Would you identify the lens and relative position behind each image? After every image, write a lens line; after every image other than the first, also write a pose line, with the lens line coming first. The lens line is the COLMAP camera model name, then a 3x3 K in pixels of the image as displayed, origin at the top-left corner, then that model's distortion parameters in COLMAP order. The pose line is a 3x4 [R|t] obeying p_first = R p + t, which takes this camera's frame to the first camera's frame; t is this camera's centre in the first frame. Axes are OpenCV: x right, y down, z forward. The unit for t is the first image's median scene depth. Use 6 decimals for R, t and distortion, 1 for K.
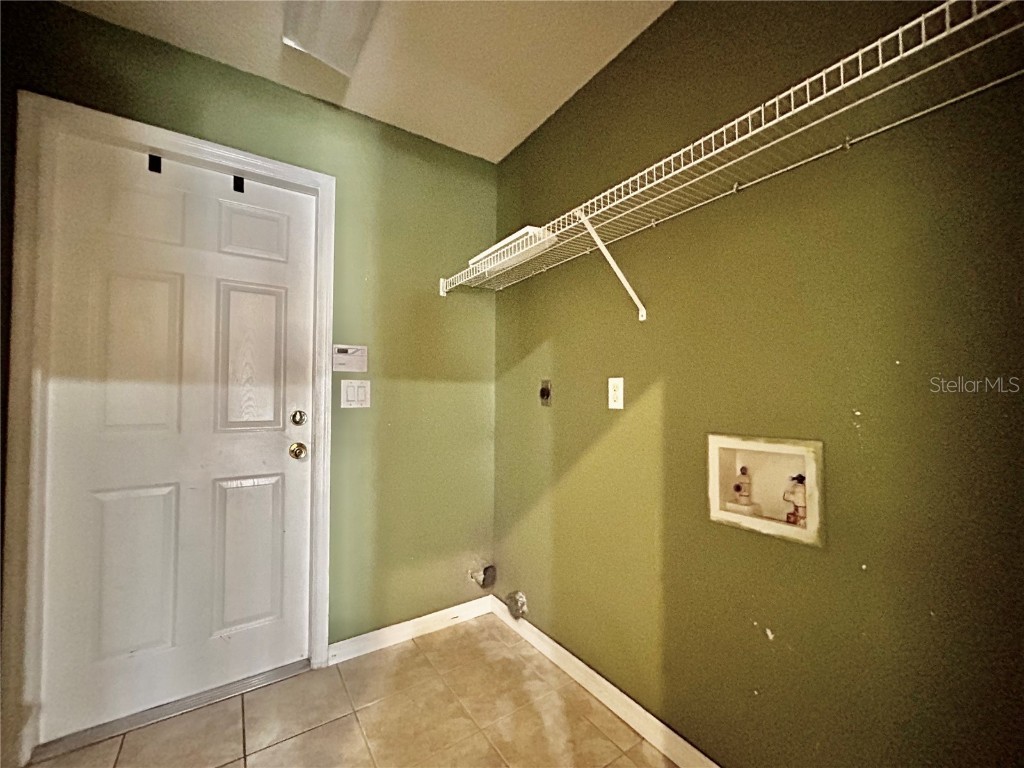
lens RADIAL K [[416.2, 0, 513.0], [0, 416.2, 386.4], [0, 0, 1]] dist [-0.000111, 0.001082]
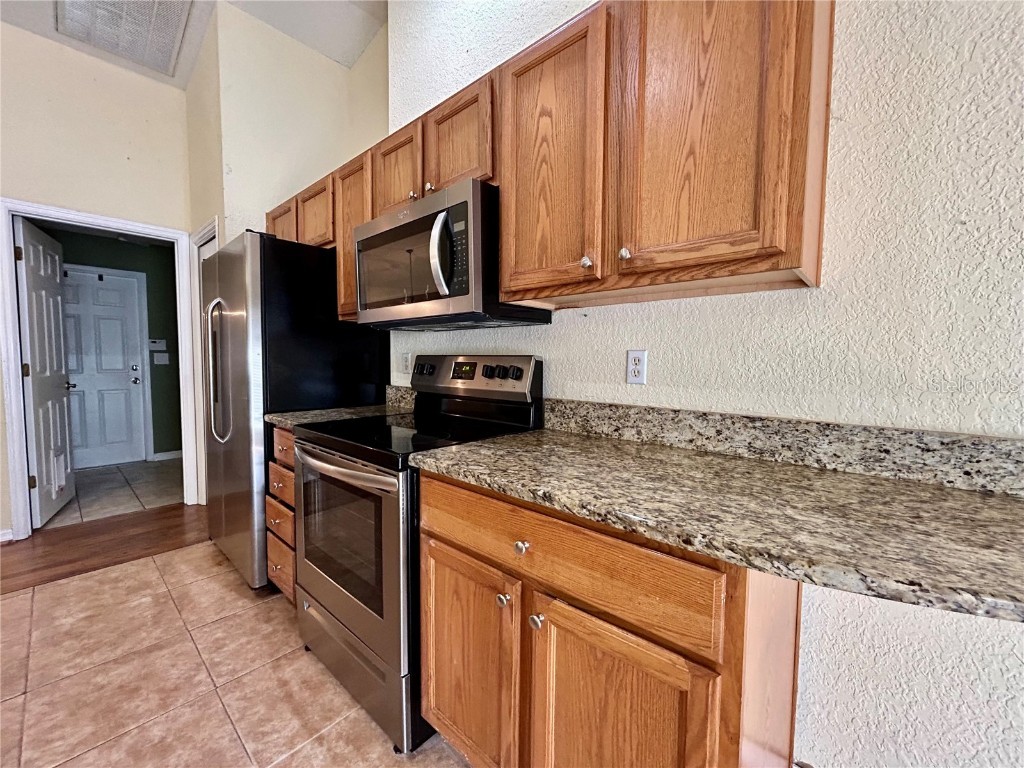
lens RADIAL K [[416.2, 0, 510.8], [0, 416.2, 385.5], [0, 0, 1]] dist [-0.000111, 0.001082]
pose [[0.968015, -0.002385, 0.250883, 1.076737], [-0.018958, 0.996401, 0.082620, -0.072291], [-0.250177, -0.084733, 0.964485, -2.053285]]
